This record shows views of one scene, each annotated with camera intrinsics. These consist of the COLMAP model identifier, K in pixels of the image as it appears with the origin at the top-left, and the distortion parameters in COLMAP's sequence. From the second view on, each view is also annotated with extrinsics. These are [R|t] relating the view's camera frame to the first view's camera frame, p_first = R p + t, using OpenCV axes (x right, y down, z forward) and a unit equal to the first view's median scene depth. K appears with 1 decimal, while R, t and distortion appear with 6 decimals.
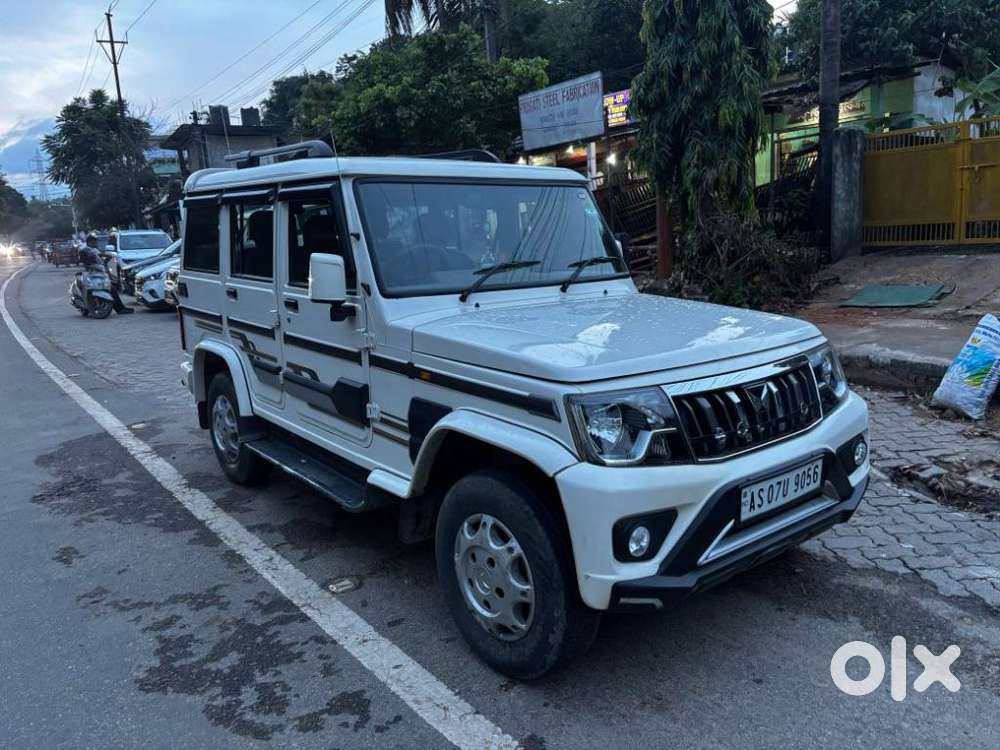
lens RADIAL K [[762.5, 0, 500.0], [0, 762.5, 375.0], [0, 0, 1]] dist [0.038150, -0.034522]
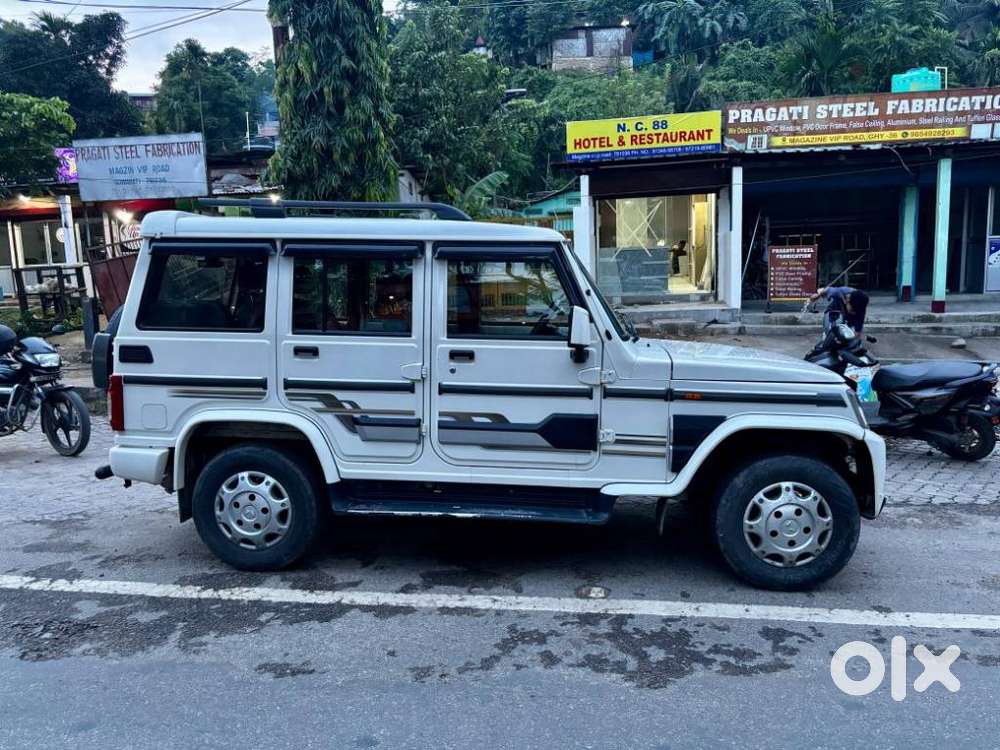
lens RADIAL K [[762.5, 0, 500.0], [0, 762.5, 375.0], [0, 0, 1]] dist [0.038150, -0.034522]
pose [[0.699320, -0.057345, 0.712505, -1.163036], [0.119518, 0.992125, -0.037457, -0.023333], [-0.704746, 0.111352, 0.700667, 0.275736]]
